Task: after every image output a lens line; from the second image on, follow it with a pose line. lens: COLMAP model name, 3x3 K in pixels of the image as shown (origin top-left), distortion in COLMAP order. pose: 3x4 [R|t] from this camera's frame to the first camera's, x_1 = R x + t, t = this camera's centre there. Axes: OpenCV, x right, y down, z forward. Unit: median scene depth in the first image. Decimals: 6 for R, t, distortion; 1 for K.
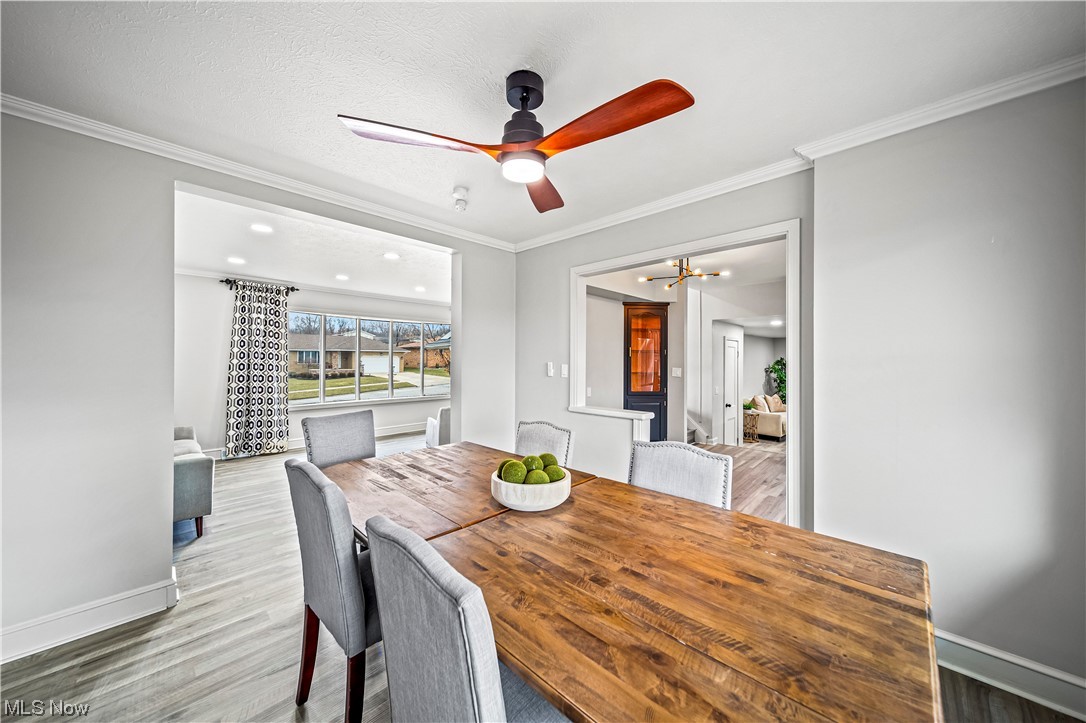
lens RADIAL K [[380.0, 0, 544.7], [0, 380.0, 354.9], [0, 0, 1]] dist [-0.001691, -0.000227]
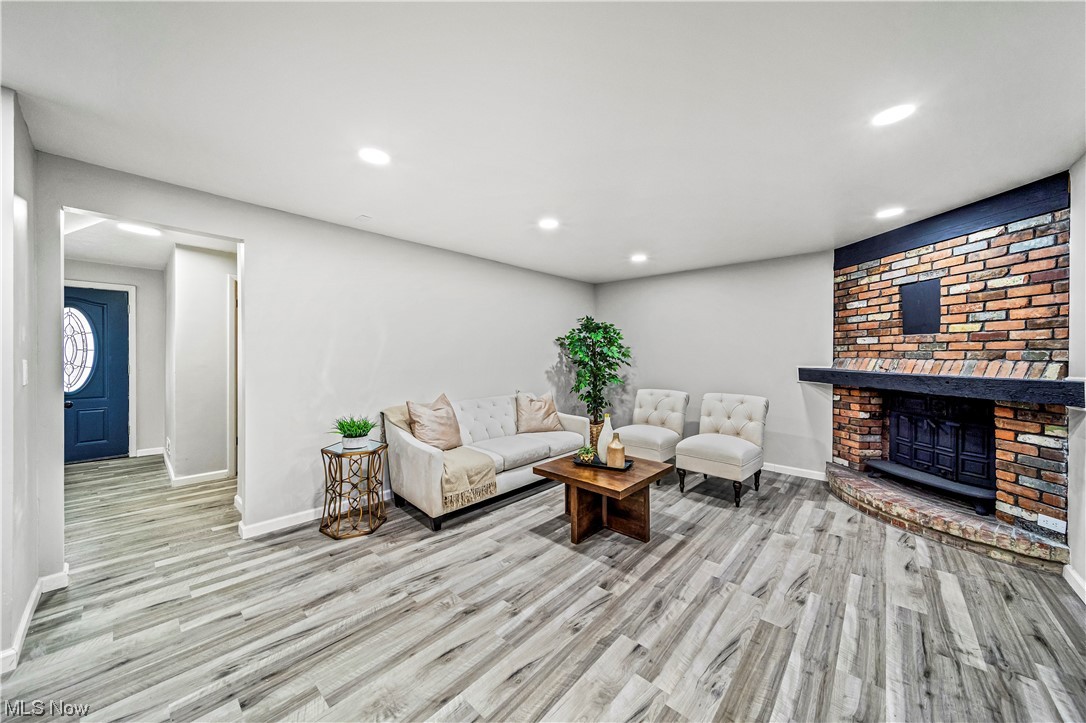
lens RADIAL K [[376.1, 0, 542.1], [0, 376.1, 358.5], [0, 0, 1]] dist [0.002070, 0.000024]
pose [[0.999621, -0.001500, 0.027486, 1.078140], [0.000936, 0.999789, 0.020512, 0.101099], [-0.027511, -0.020478, 0.999412, 1.003258]]
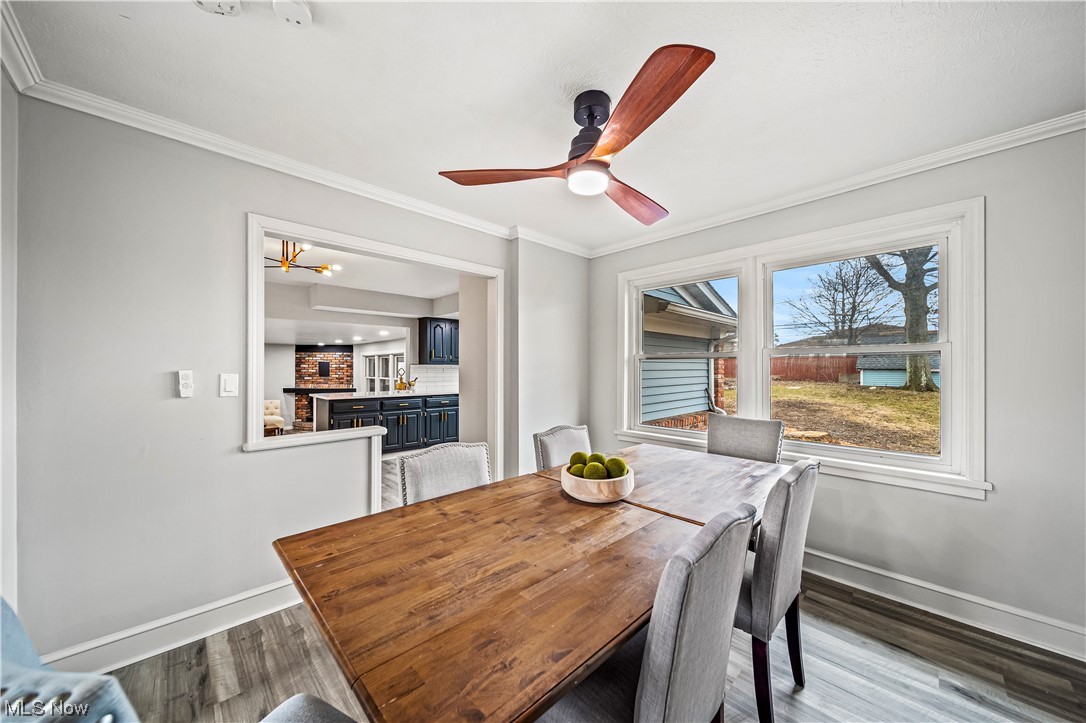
lens RADIAL K [[381.6, 0, 544.2], [0, 381.6, 369.1], [0, 0, 1]] dist [-0.000832, -0.000381]
pose [[0.033311, -0.007966, 0.999413, -0.325350], [-0.012364, 0.999888, 0.008381, 0.004079], [-0.999369, -0.012636, 0.033209, 0.319755]]
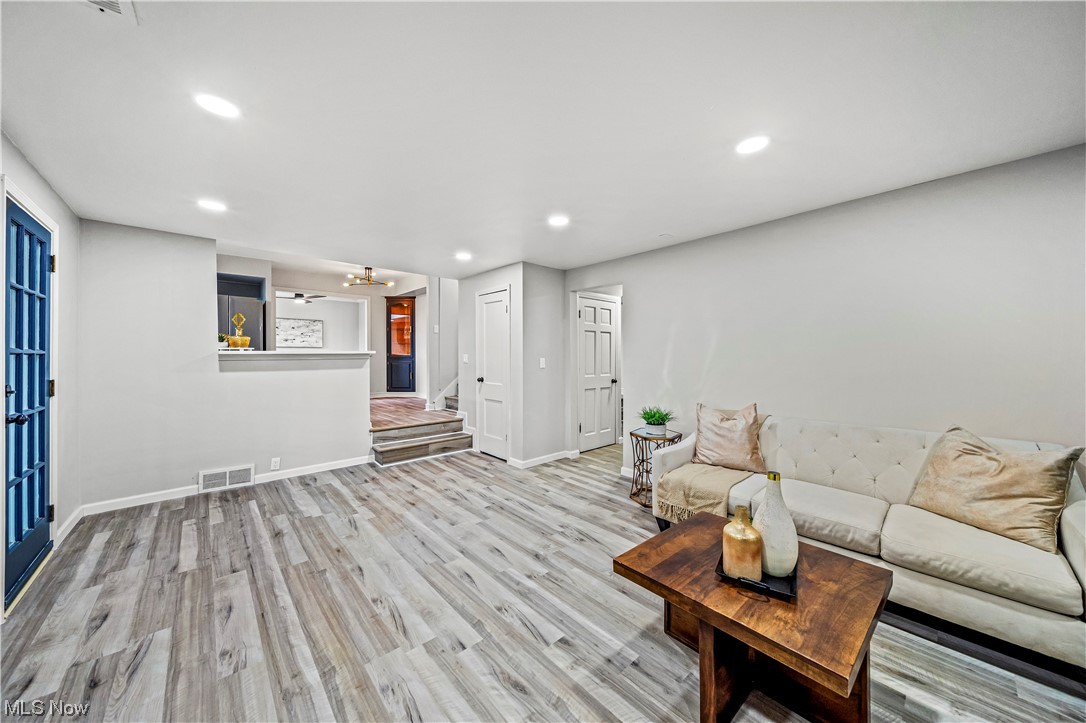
lens RADIAL K [[373.5, 0, 543.7], [0, 373.5, 365.2], [0, 0, 1]] dist [0.000556, -0.000038]
pose [[-0.068292, 0.022468, -0.997412, 1.471649], [0.012676, 0.999685, 0.021651, 0.106393], [0.997585, -0.011165, -0.068556, 1.404646]]
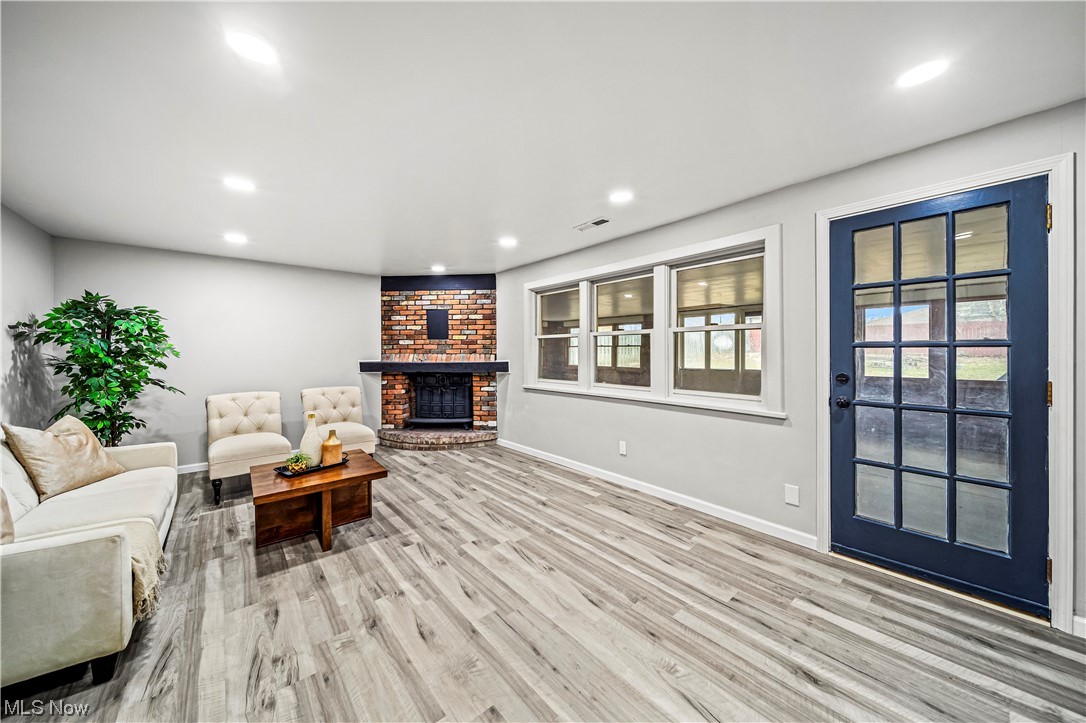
lens RADIAL K [[380.0, 0, 544.7], [0, 380.0, 354.9], [0, 0, 1]] dist [-0.001691, -0.000227]
pose [[0.100952, -0.015212, 0.994775, 0.692099], [-0.004848, 0.999864, 0.015782, 0.099964], [-0.994879, -0.006416, 0.100865, 1.173232]]
